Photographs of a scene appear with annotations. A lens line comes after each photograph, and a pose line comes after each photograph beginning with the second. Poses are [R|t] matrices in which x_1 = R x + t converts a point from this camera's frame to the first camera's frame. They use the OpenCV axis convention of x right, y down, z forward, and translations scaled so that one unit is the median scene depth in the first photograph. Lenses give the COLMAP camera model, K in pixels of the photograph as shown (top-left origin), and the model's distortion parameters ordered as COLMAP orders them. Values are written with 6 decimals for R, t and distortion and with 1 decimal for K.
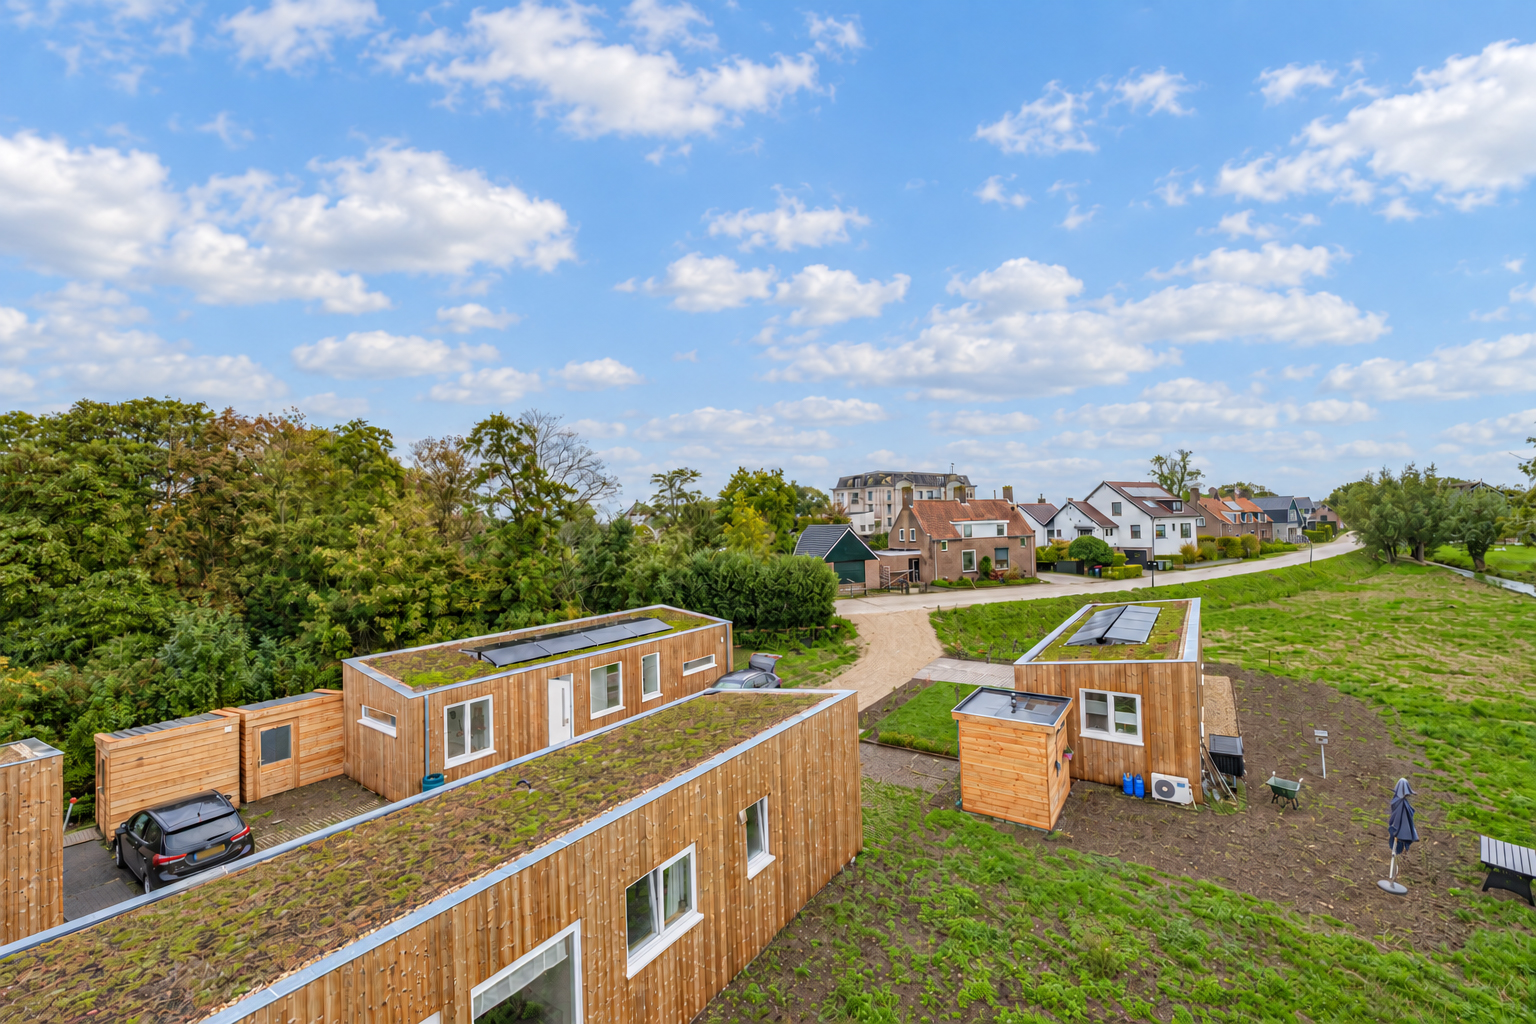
lens RADIAL K [[623.2, 0, 768.0], [0, 623.2, 512.0], [0, 0, 1]] dist [-0.003455, -0.000360]
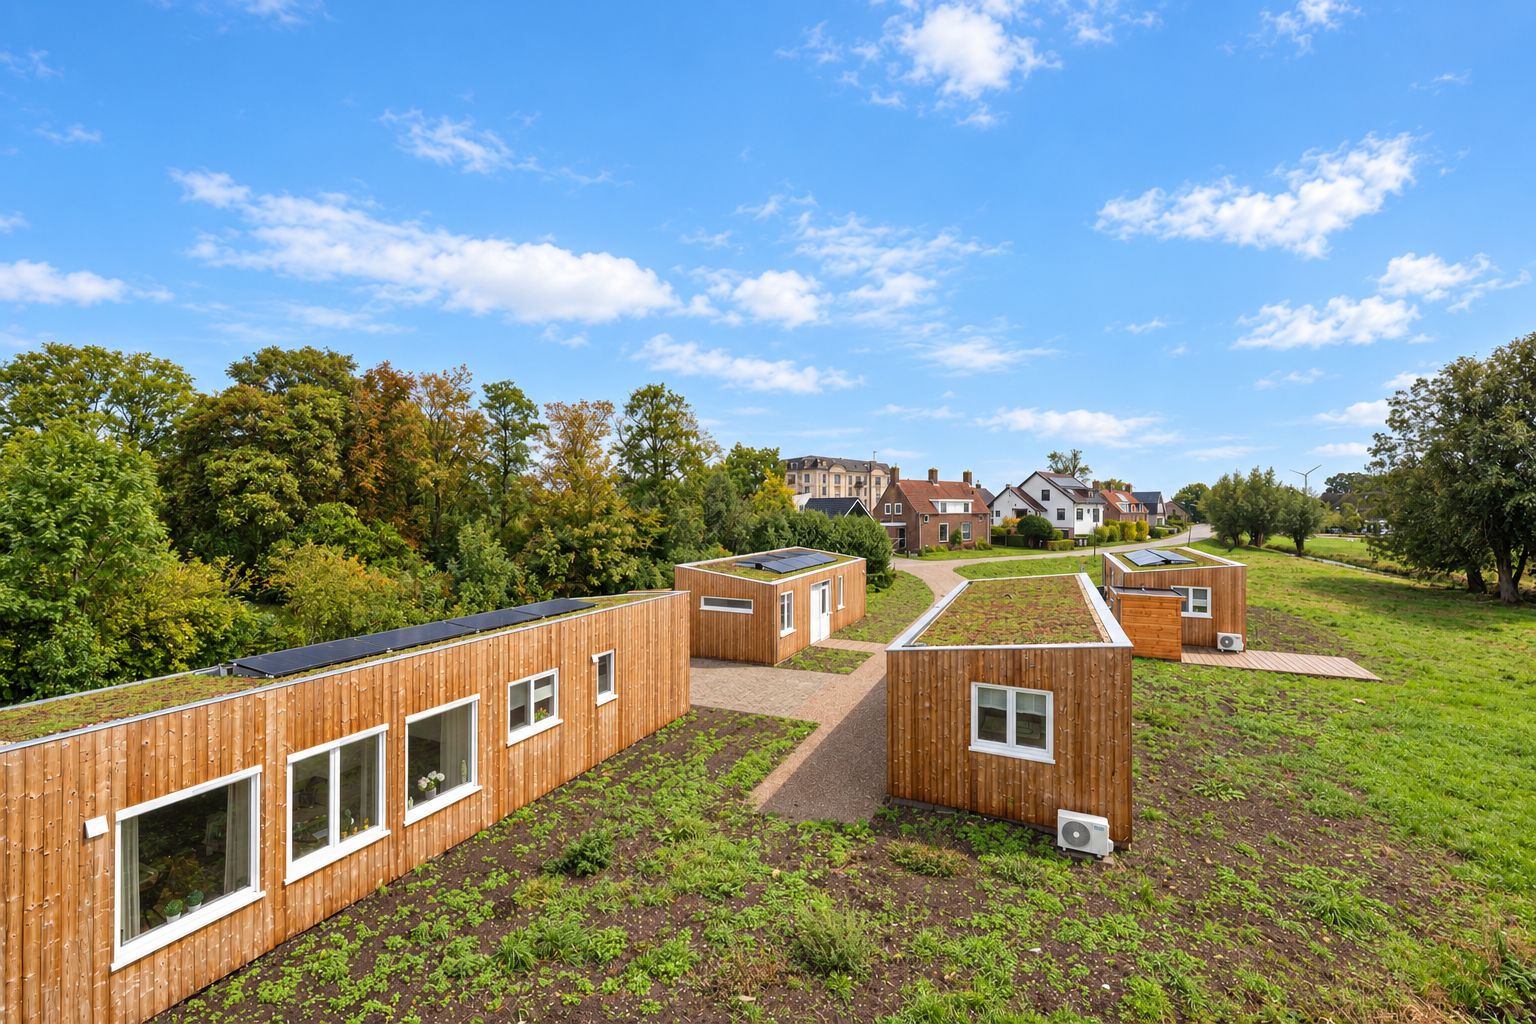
lens RADIAL K [[634.0, 0, 747.9], [0, 634.0, 503.3], [0, 0, 1]] dist [-0.002694, 0.000289]
pose [[0.985401, 0.033927, 0.166836, -0.202073], [-0.035228, 0.999368, 0.004846, 0.024978], [-0.166566, -0.010653, 0.985973, -0.099091]]
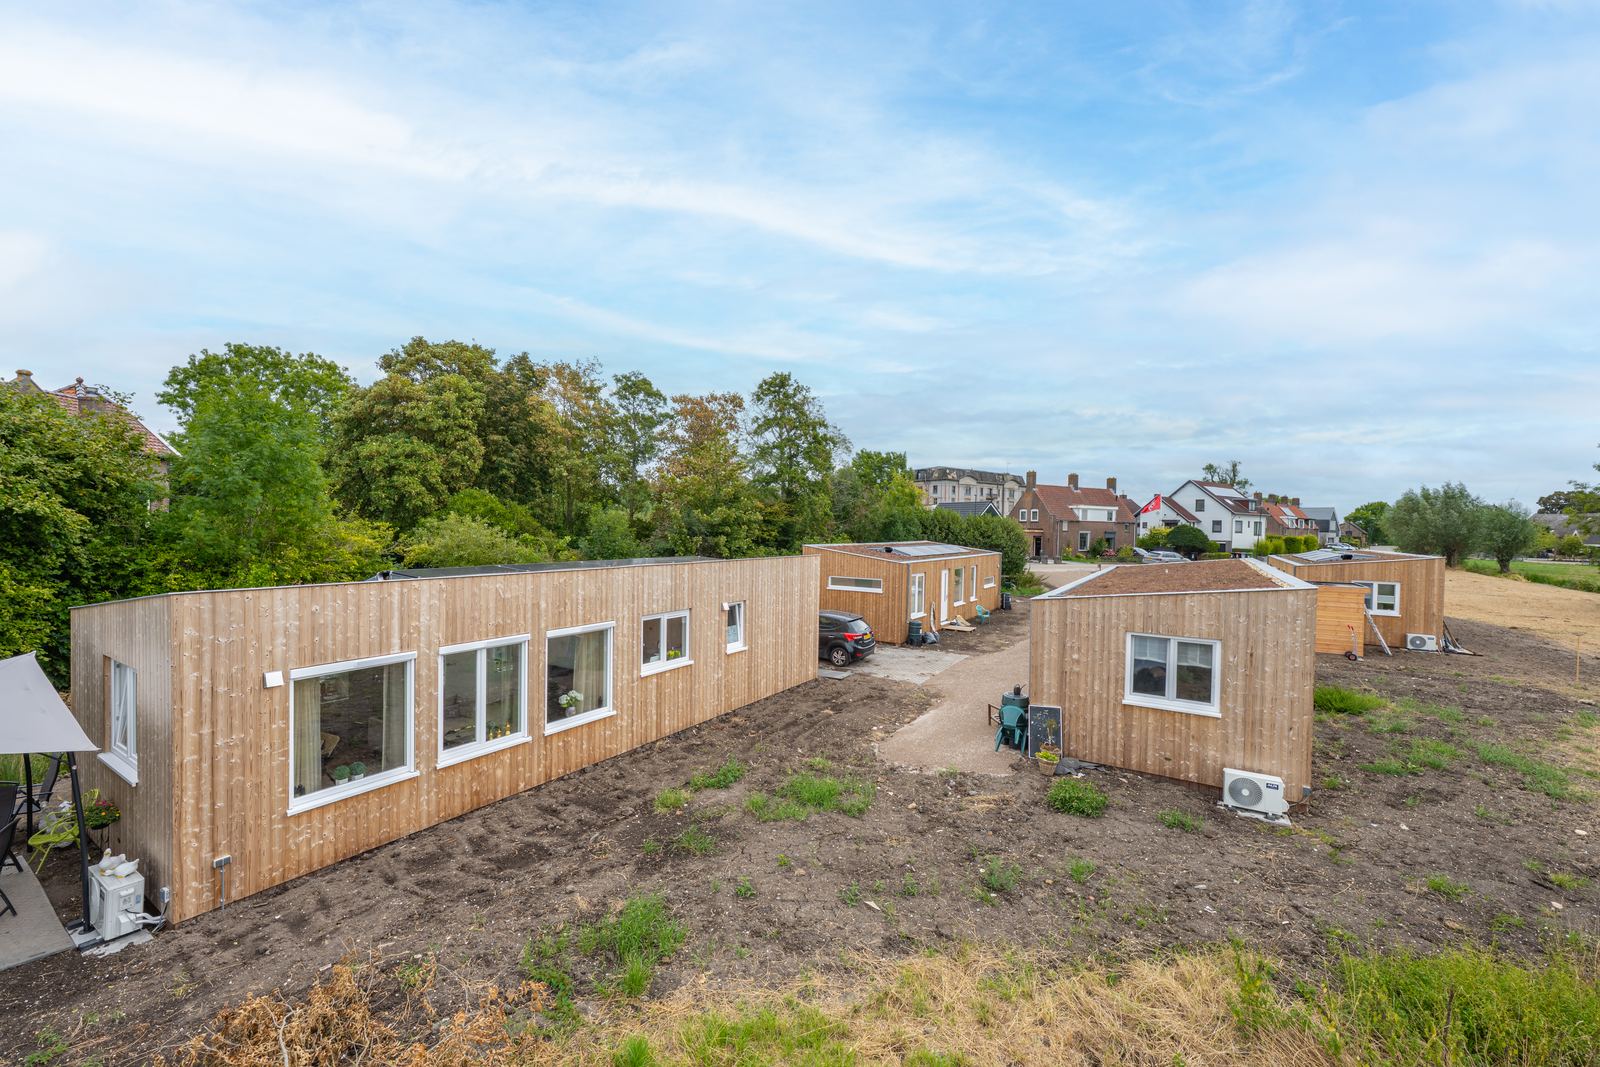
lens RADIAL K [[649.1, 0, 800.0], [0, 649.1, 533.5], [0, 0, 1]] dist [-0.003455, -0.000360]
pose [[0.997207, 0.046381, 0.058539, -0.204360], [-0.048055, 0.998466, 0.027513, 0.047407], [-0.057173, -0.030250, 0.997906, -0.097032]]
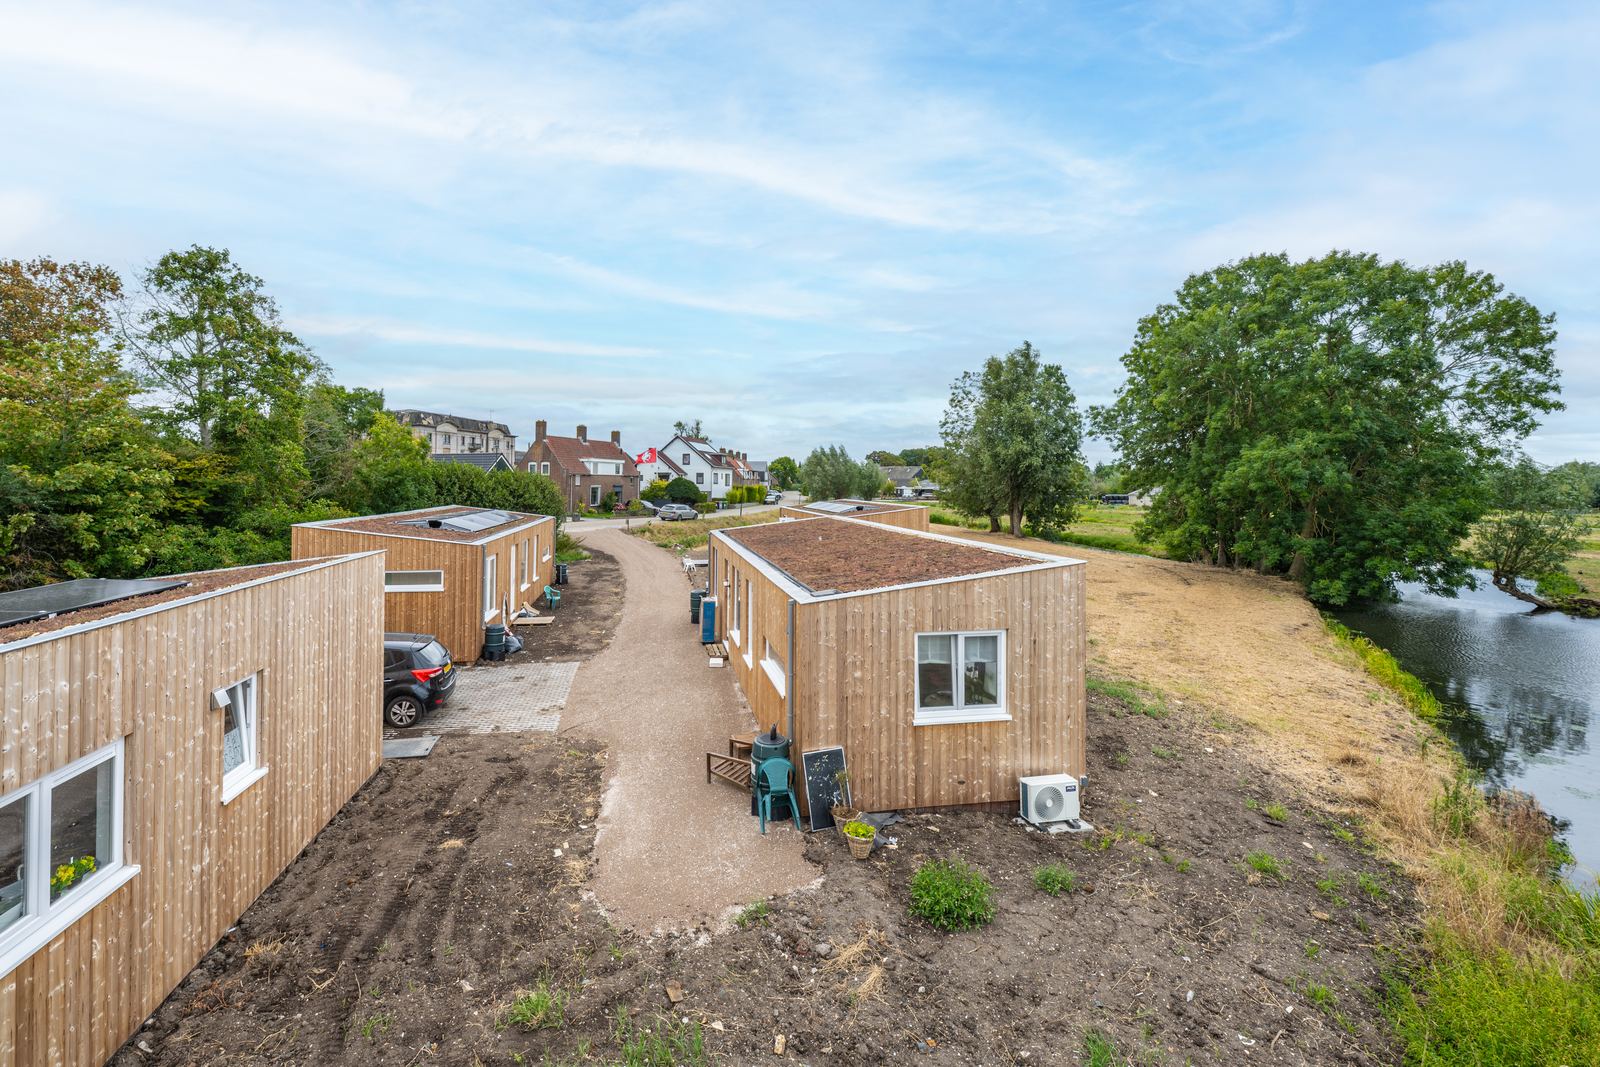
lens RADIAL K [[666.1, 0, 768.8], [0, 666.1, 469.2], [0, 0, 1]] dist [-0.003656, -0.000382]
pose [[0.705756, 0.046796, 0.706907, -0.227622], [-0.037664, 0.998883, -0.028521, 0.044919], [-0.707453, -0.006496, 0.706731, -0.012100]]
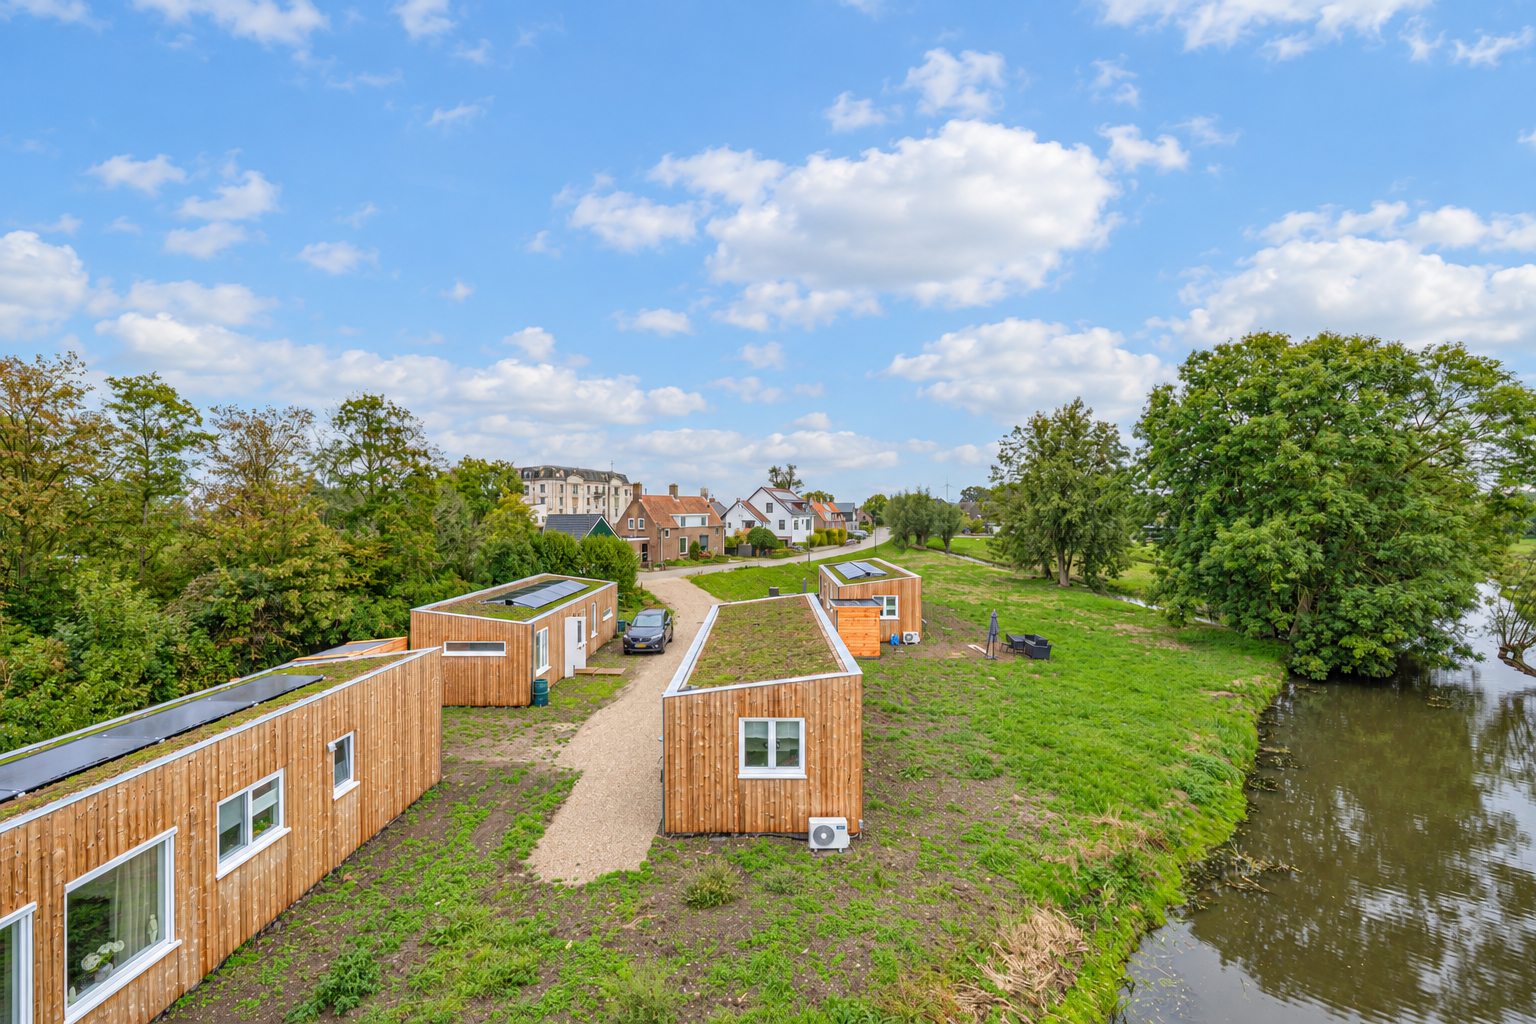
lens RADIAL K [[628.8, 0, 762.6], [0, 628.8, 504.0], [0, 0, 1]] dist [-0.001404, 0.000090]
pose [[0.822682, 0.033443, 0.567518, -0.217369], [-0.029449, 0.999435, -0.016207, 0.009789], [-0.567739, -0.003380, 0.823202, -0.102045]]
